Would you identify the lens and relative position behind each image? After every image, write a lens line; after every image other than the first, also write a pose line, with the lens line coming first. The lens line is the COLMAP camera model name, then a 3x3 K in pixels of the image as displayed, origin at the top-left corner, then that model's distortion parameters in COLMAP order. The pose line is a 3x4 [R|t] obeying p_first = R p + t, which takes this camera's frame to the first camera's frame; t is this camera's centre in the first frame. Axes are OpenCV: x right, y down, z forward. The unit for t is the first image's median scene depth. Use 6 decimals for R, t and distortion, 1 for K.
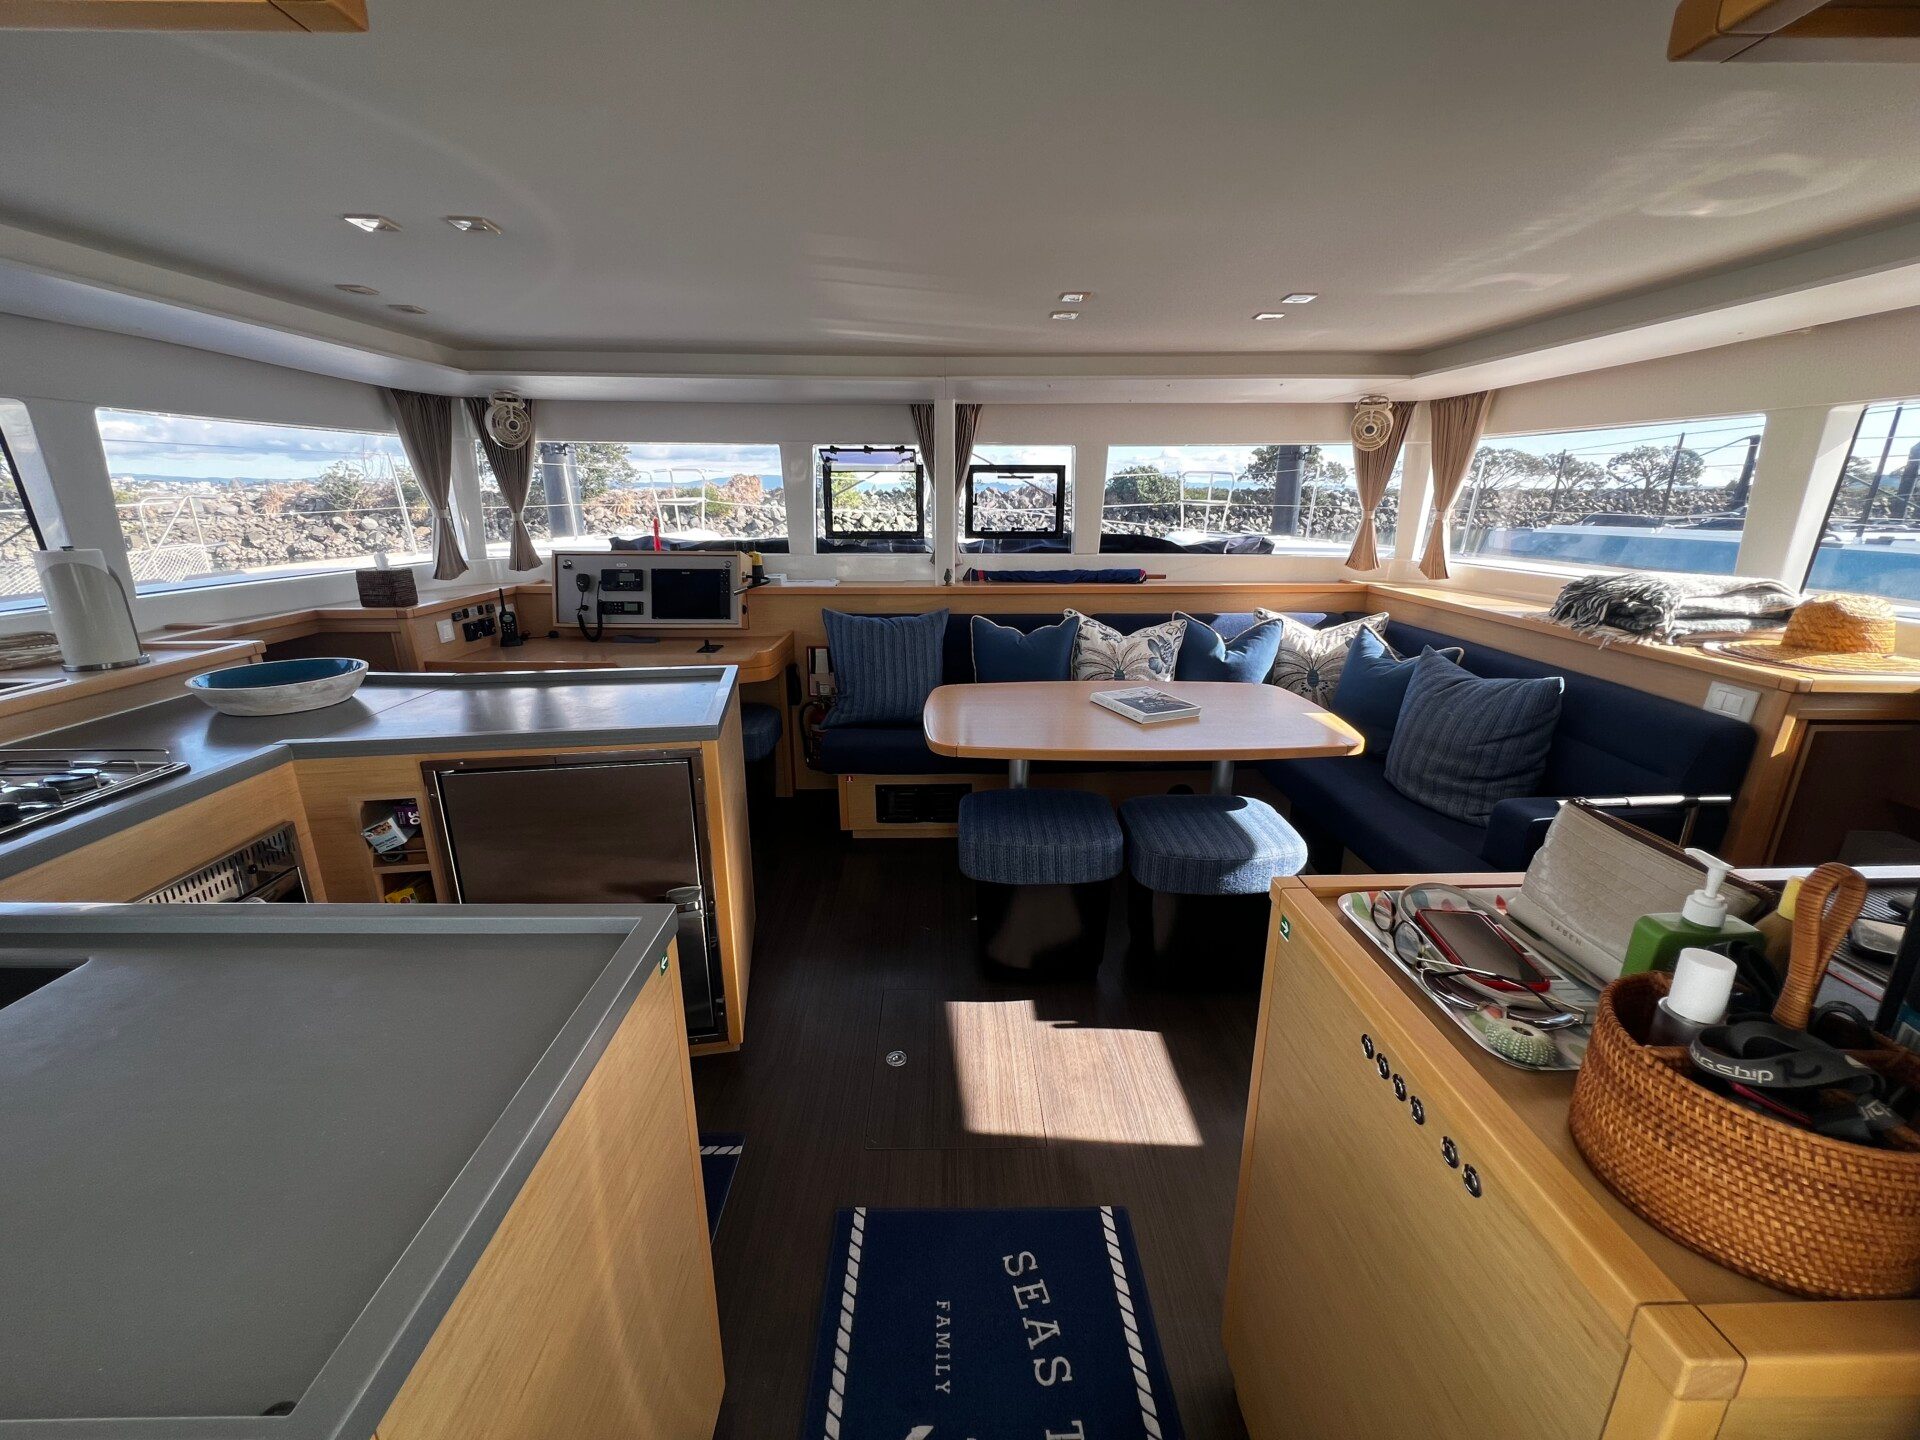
lens RADIAL K [[769.8, 0, 968.0], [0, 769.8, 714.4], [0, 0, 1]] dist [0.001233, 0.000115]
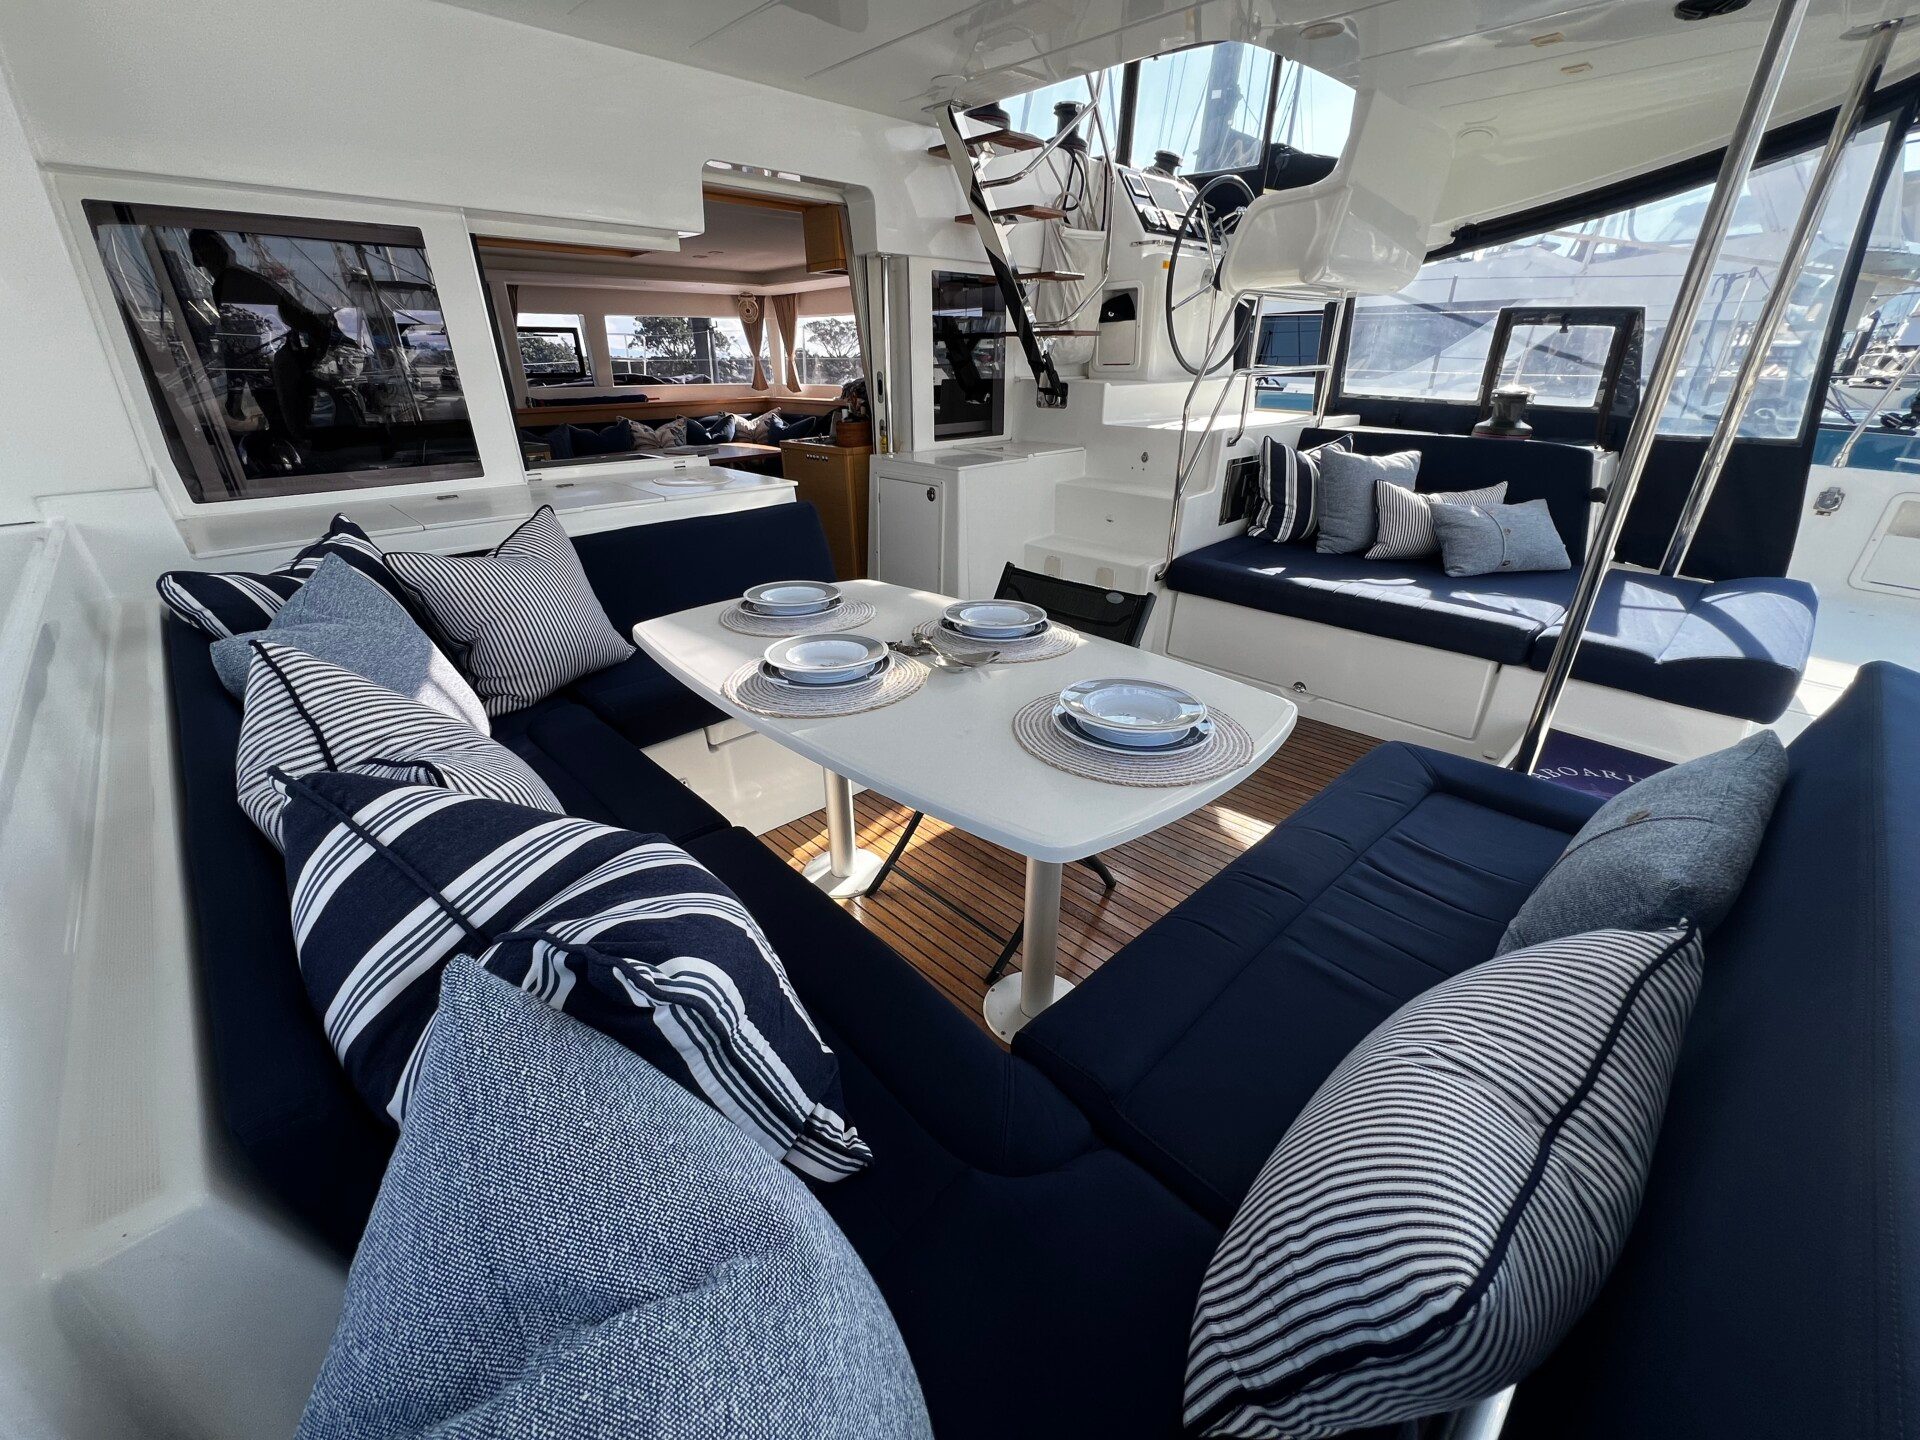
lens RADIAL K [[760.7, 0, 948.8], [0, 760.7, 725.7], [0, 0, 1]] dist [-0.000968, 0.000446]
pose [[0.742428, -0.297210, 0.600388, -0.571858], [0.194697, 0.953244, 0.231126, 0.286430], [-0.641009, -0.054700, 0.765581, -0.860537]]
